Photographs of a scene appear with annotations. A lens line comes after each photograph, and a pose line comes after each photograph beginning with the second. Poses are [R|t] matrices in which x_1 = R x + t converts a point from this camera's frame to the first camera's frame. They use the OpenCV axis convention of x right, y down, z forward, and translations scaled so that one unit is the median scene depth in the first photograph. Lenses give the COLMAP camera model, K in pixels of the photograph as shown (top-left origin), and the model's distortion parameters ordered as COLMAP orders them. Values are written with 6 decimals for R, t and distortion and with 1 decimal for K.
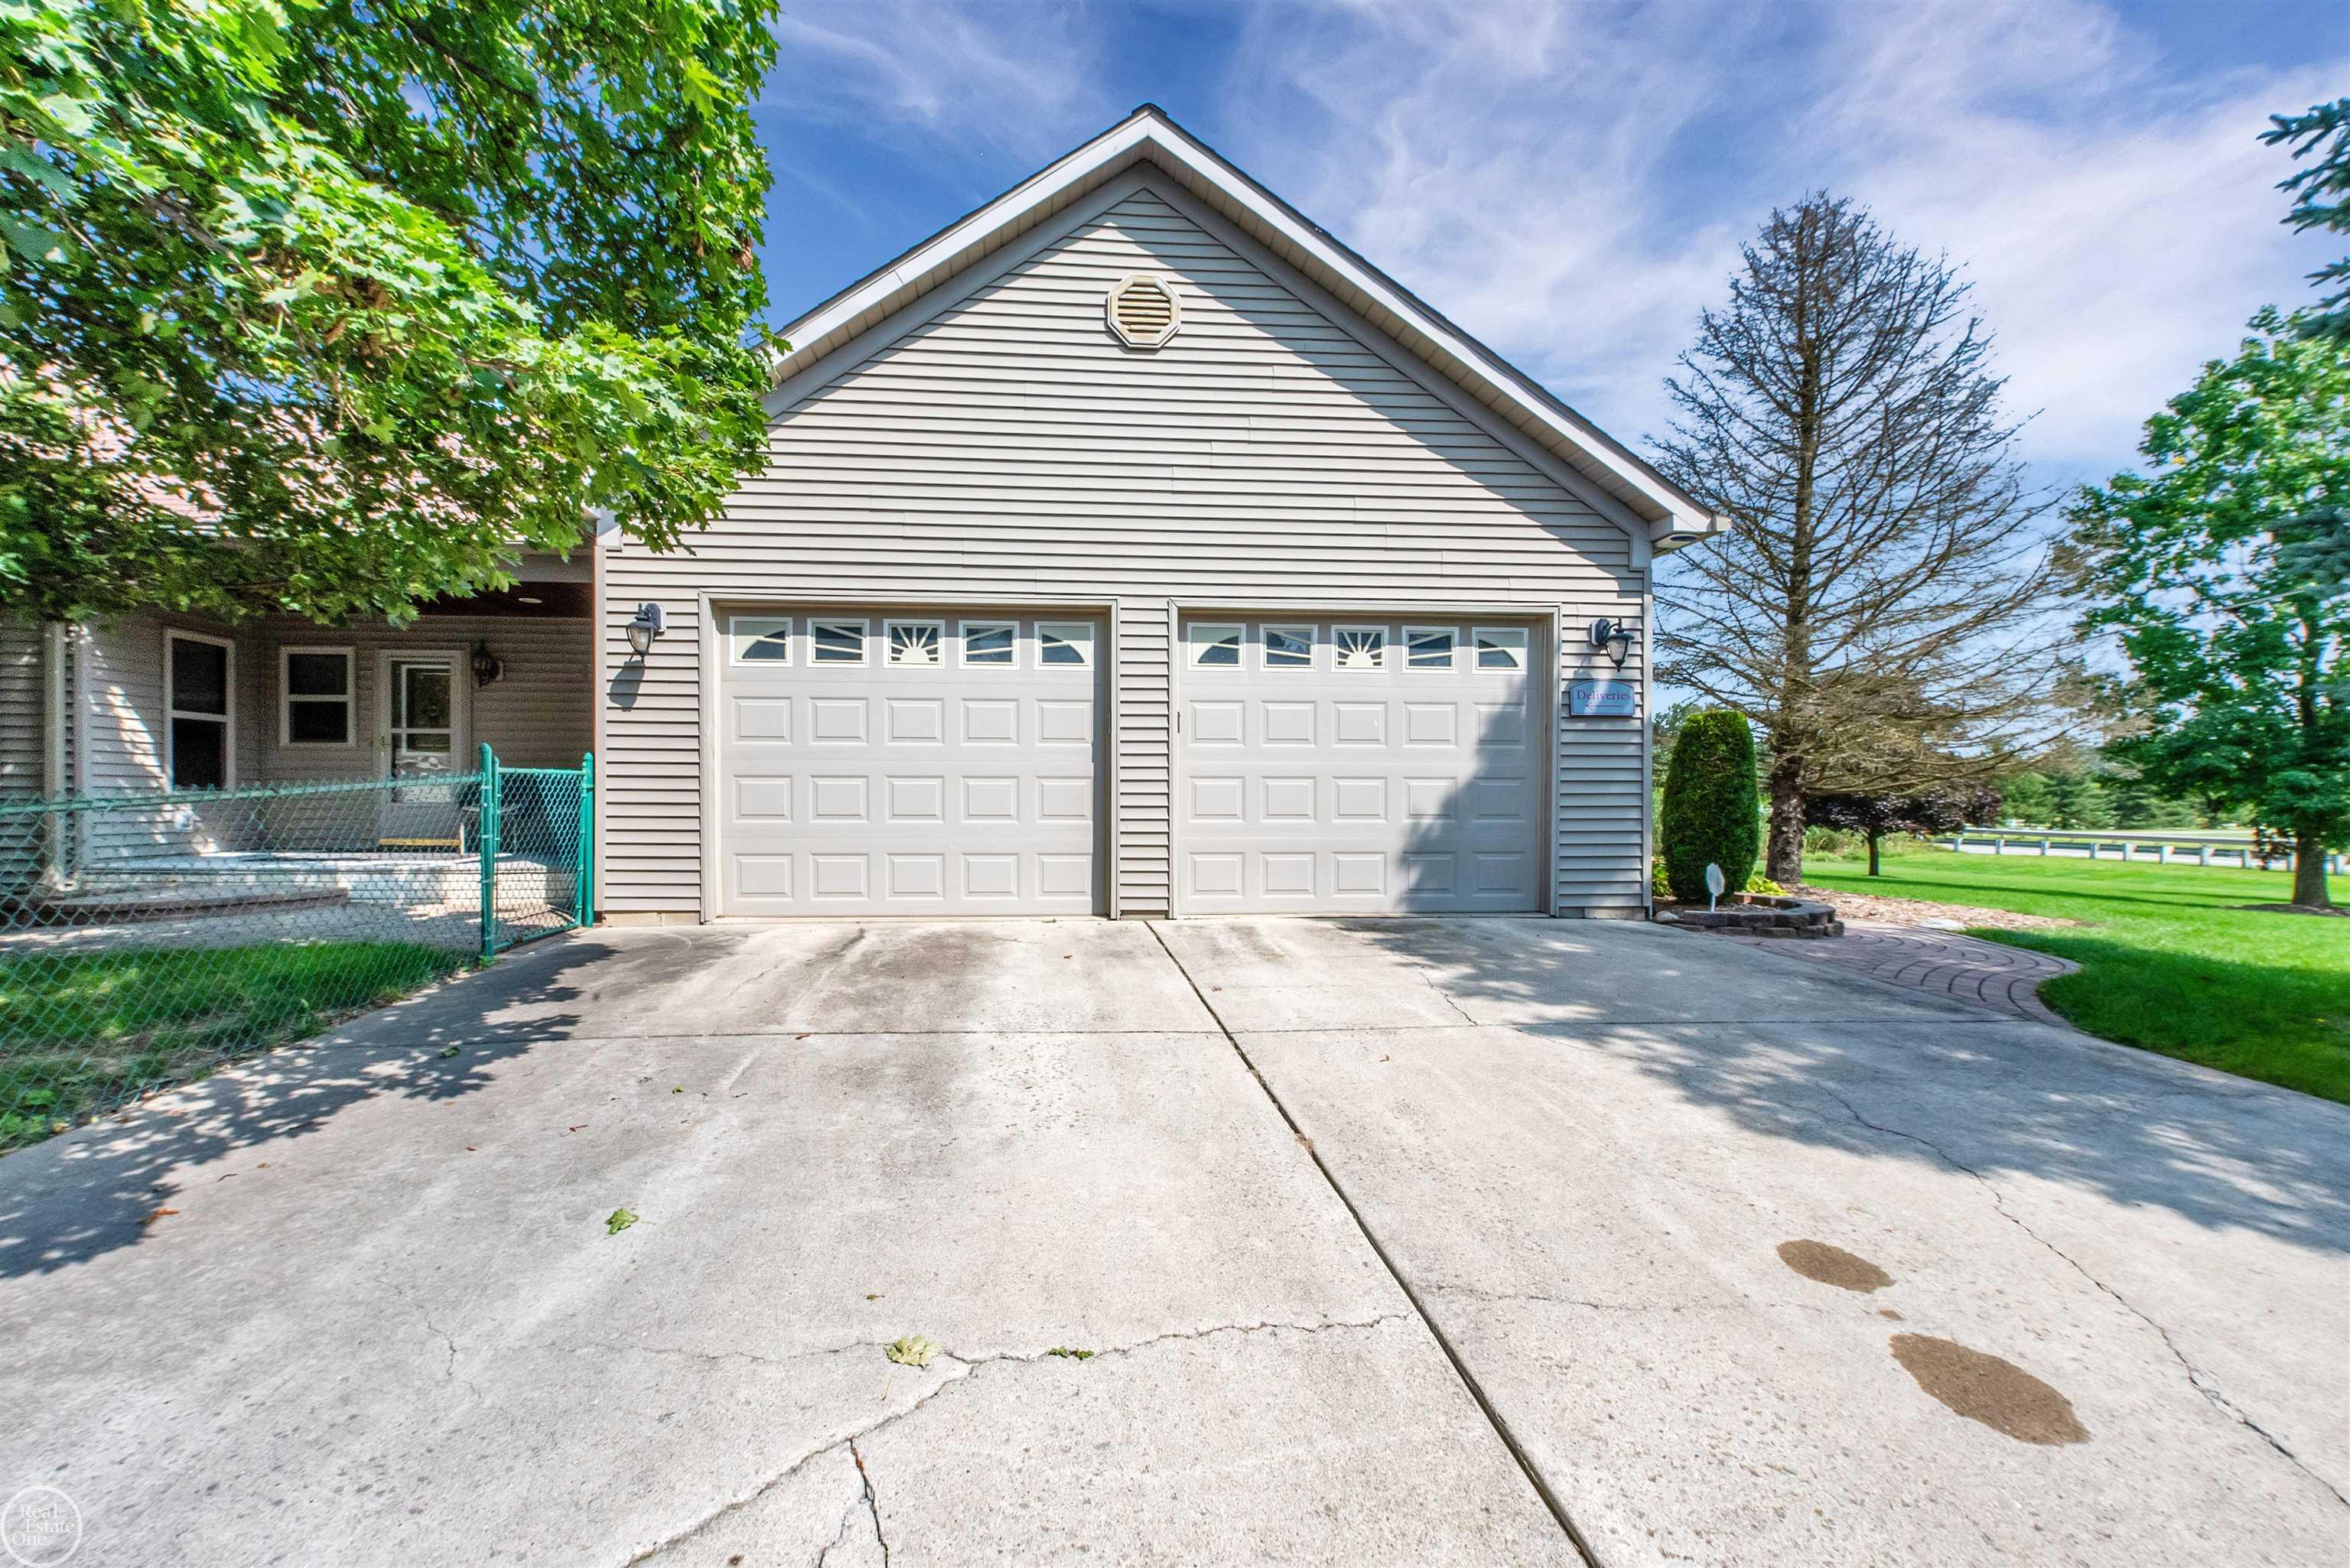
lens RADIAL K [[892.3, 0, 1168.5], [0, 892.3, 796.2], [0, 0, 1]] dist [-0.001338, -0.000076]
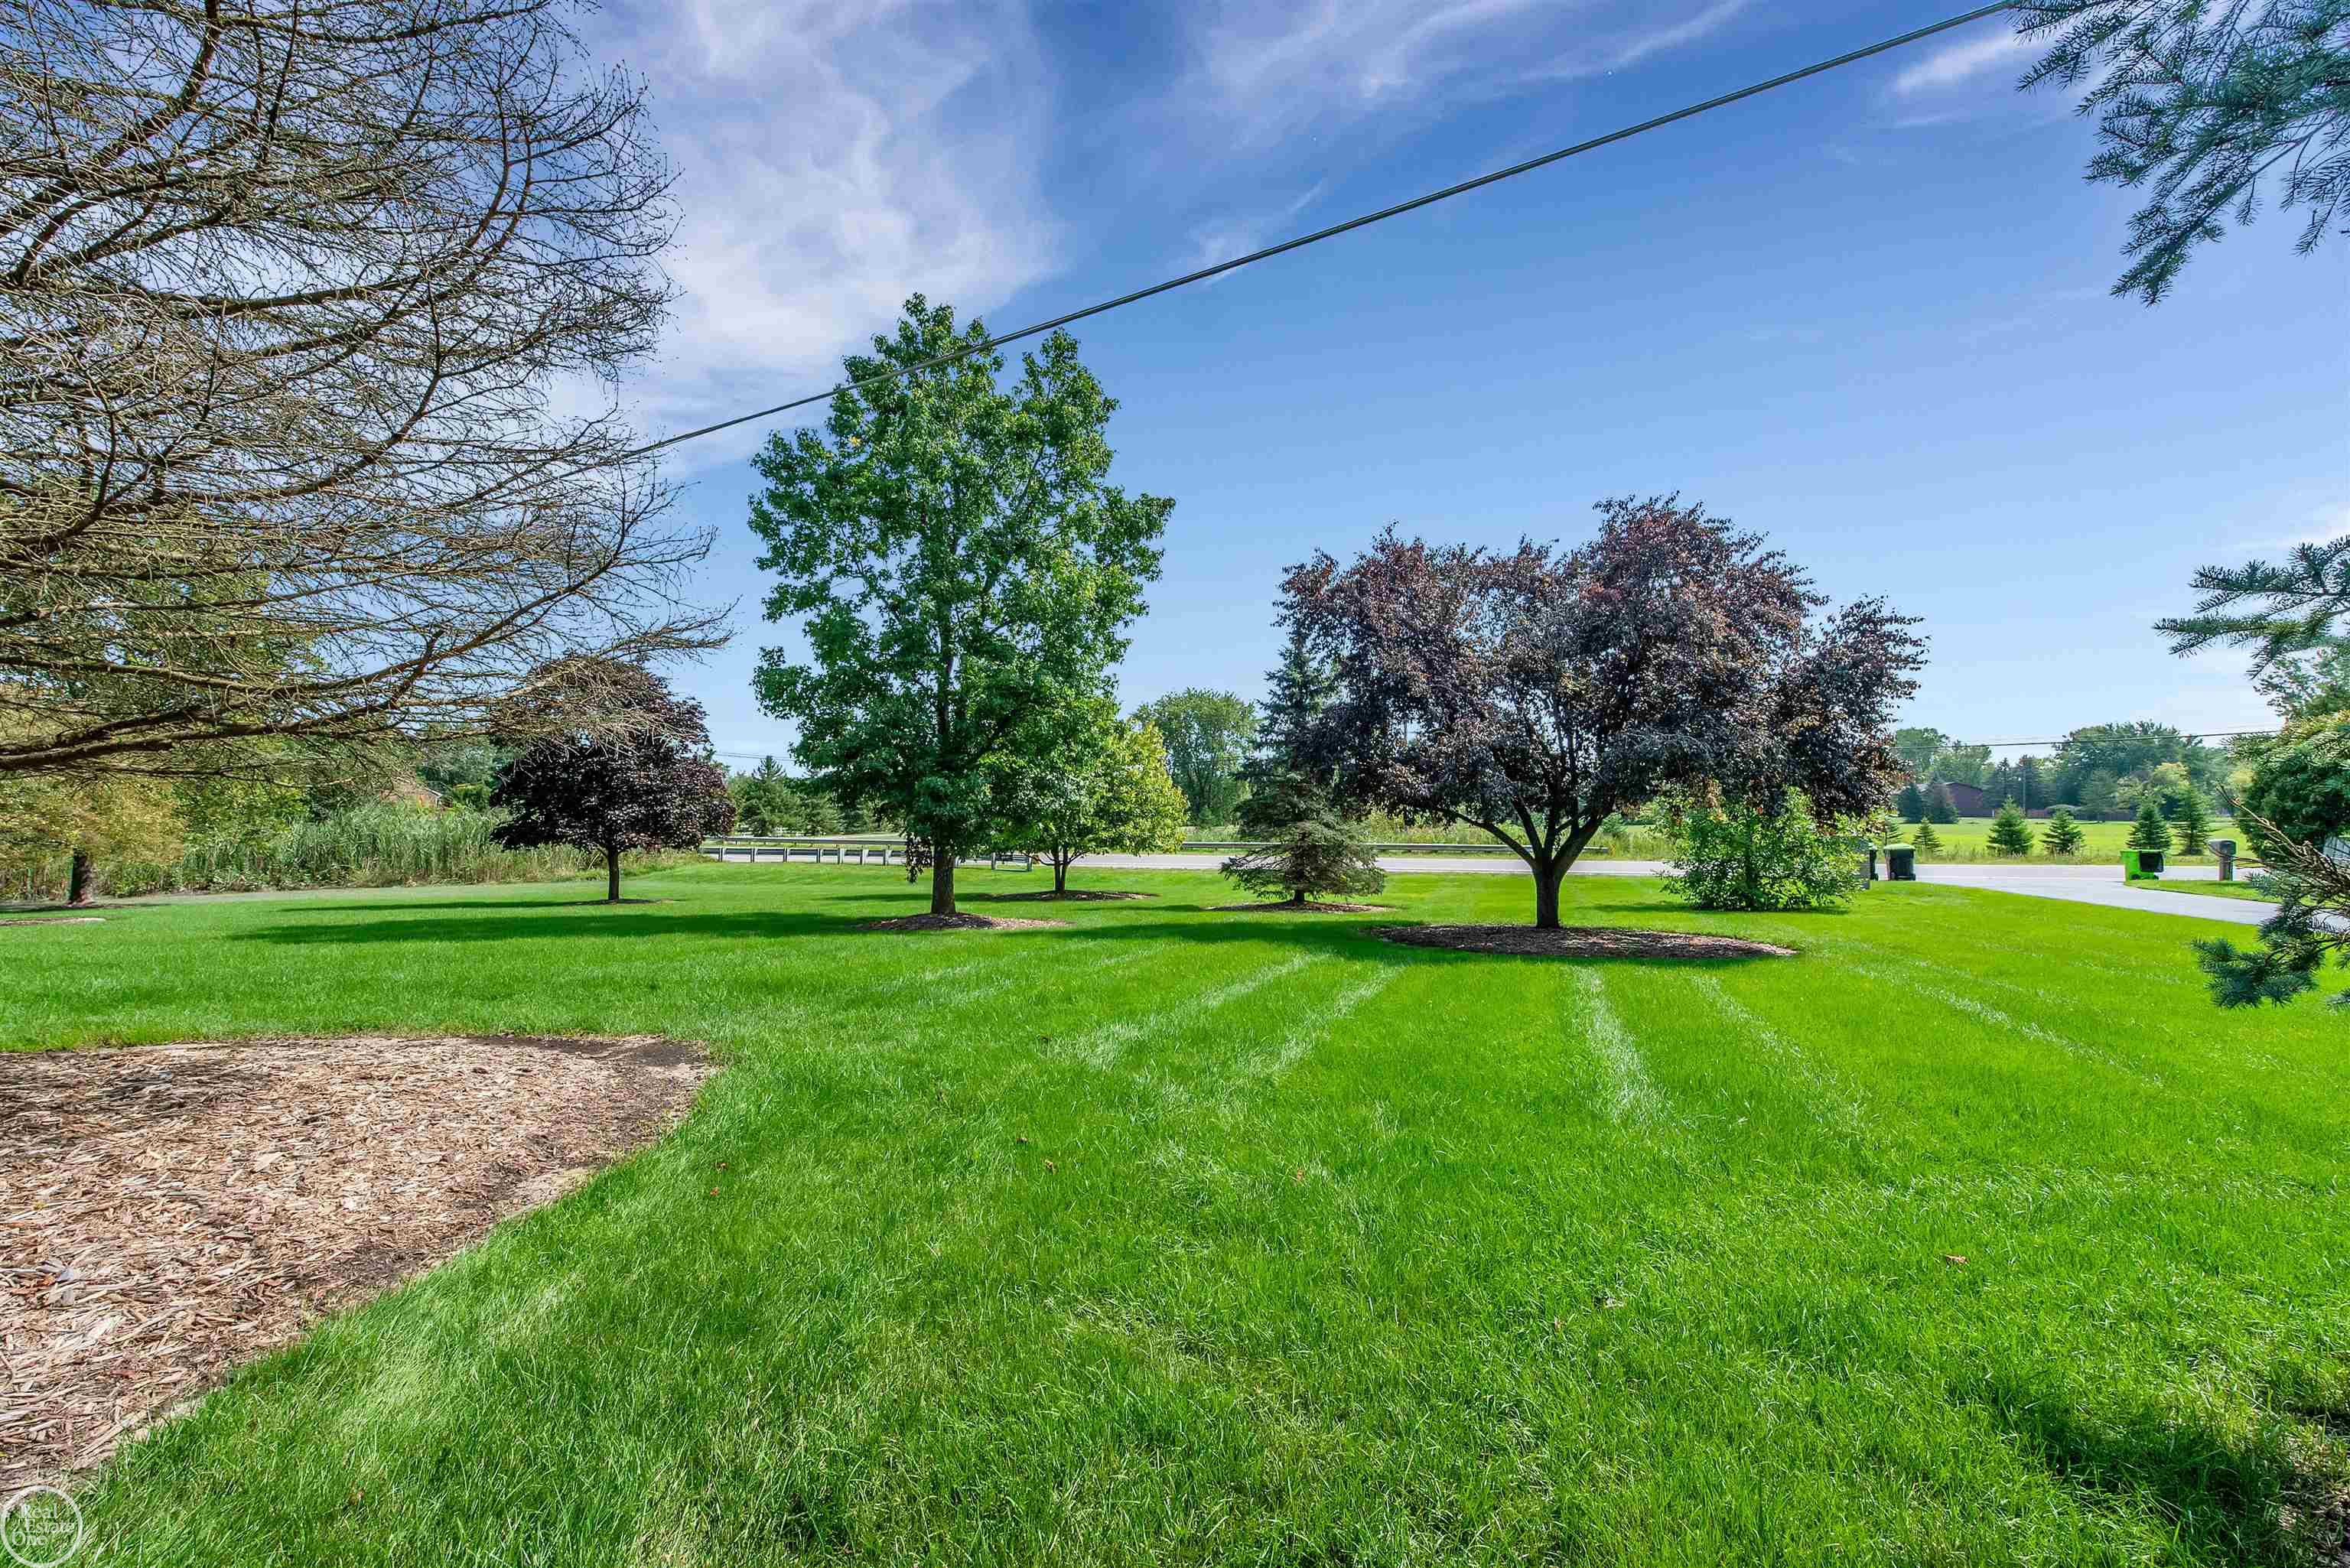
lens RADIAL K [[892.3, 0, 1171.5], [0, 892.3, 794.6], [0, 0, 1]] dist [-0.001338, -0.000076]
pose [[0.396883, 0.016345, 0.917724, 0.421956], [-0.002177, 0.999855, -0.016866, 0.005263], [-0.917867, 0.004696, 0.396861, 0.333715]]
